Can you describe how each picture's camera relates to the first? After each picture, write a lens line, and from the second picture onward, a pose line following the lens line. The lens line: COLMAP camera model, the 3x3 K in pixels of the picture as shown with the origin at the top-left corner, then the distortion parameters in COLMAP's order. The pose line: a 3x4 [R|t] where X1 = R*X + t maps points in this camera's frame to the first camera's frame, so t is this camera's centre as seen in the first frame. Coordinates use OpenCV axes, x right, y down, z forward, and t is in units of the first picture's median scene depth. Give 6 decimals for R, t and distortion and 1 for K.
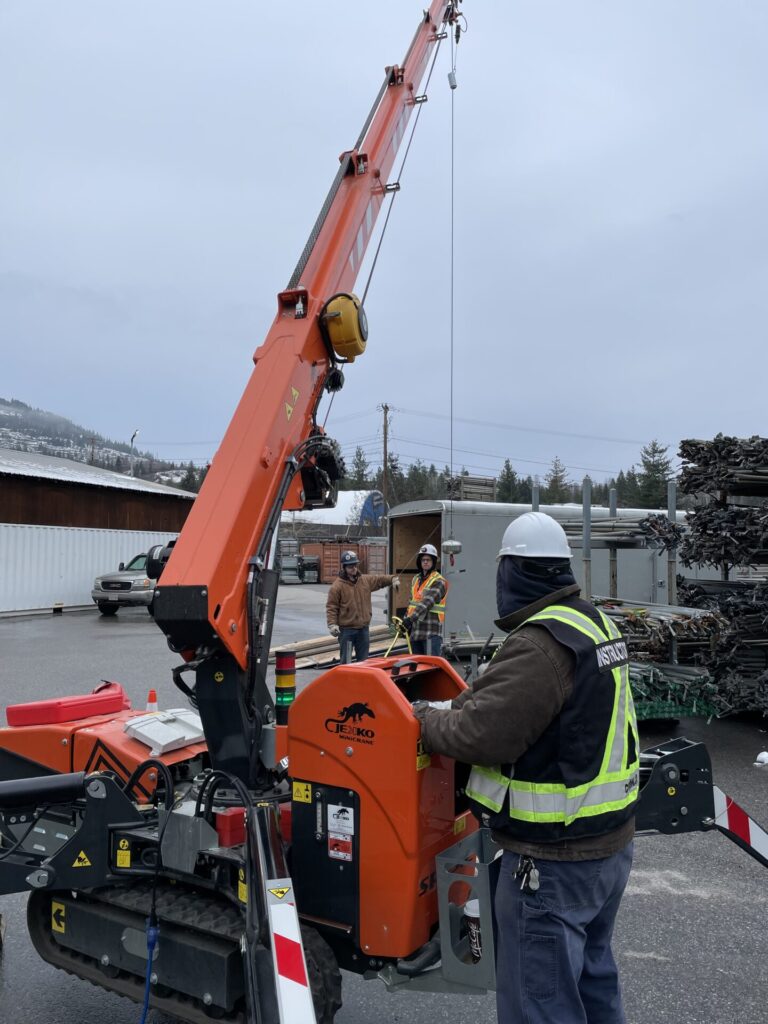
lens RADIAL K [[778.2, 0, 387.3], [0, 778.2, 529.7], [0, 0, 1]] dist [0.088125, -0.111969]
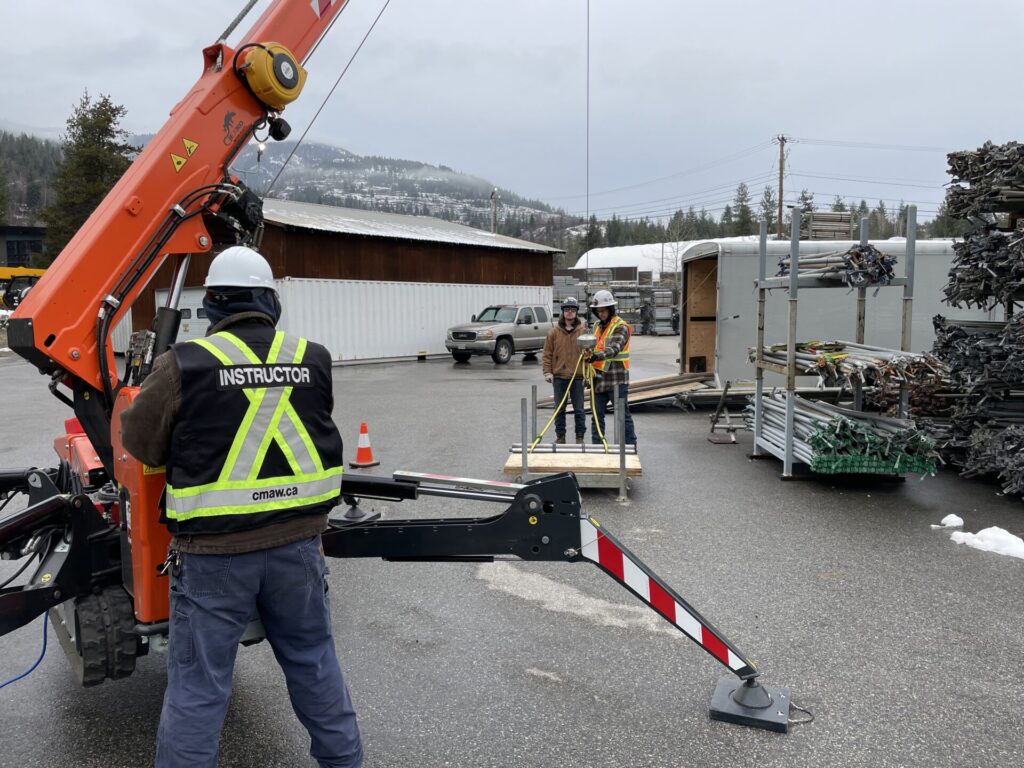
lens RADIAL K [[778.2, 0, 517.0], [0, 778.2, 388.7], [0, 0, 1]] dist [0.088125, -0.111969]
pose [[0.938752, 0.019120, -0.344062, 0.269851], [0.027756, 0.991020, 0.130802, 0.012355], [0.343473, -0.132340, 0.929791, 0.032904]]
